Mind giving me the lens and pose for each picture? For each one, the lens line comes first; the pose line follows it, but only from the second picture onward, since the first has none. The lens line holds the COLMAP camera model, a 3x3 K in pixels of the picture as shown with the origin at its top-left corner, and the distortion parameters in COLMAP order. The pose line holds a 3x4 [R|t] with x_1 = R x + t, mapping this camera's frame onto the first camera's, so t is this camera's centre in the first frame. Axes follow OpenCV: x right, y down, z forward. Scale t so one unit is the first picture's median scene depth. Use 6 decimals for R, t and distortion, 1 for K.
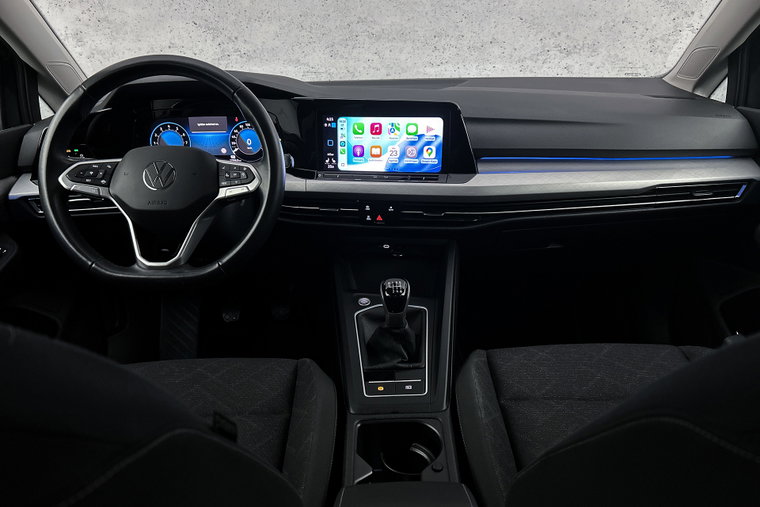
lens RADIAL K [[570.1, 0, 378.1], [0, 570.1, 240.3], [0, 0, 1]] dist [0.060208, -0.071061]
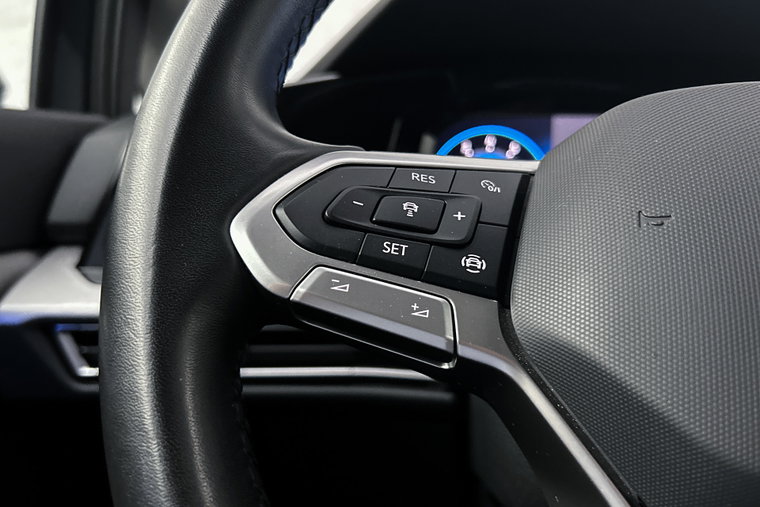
lens RADIAL K [[616.6, 0, 380.0], [0, 616.6, 253.5], [0, 0, 1]] dist [0.230508, 0.000276]
pose [[0.989905, 0.057658, -0.129475, -0.394648], [-0.083198, 0.975953, -0.201481, -0.054742], [0.114745, 0.210219, 0.970897, 0.675705]]
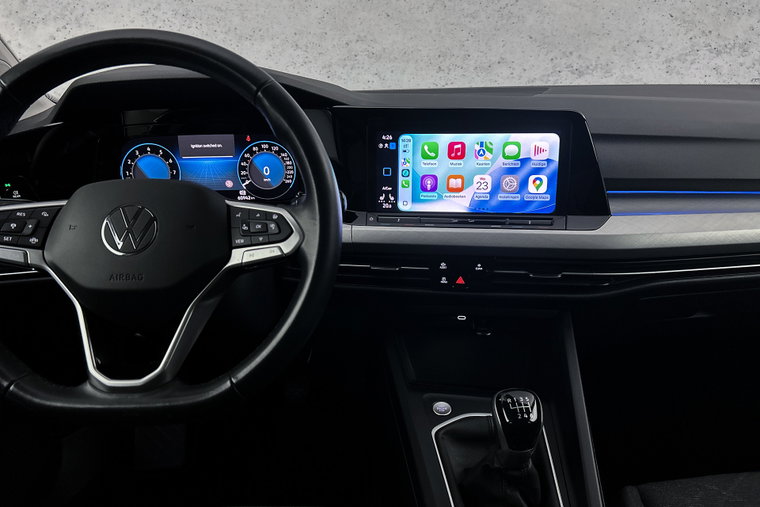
lens RADIAL K [[570.1, 0, 378.1], [0, 570.1, 240.3], [0, 0, 1]] dist [0.060208, -0.071061]
pose [[0.999582, -0.008709, 0.027567, -0.116240], [0.009927, 0.998967, -0.044349, -0.059362], [-0.027152, 0.044604, 0.998636, 0.329459]]
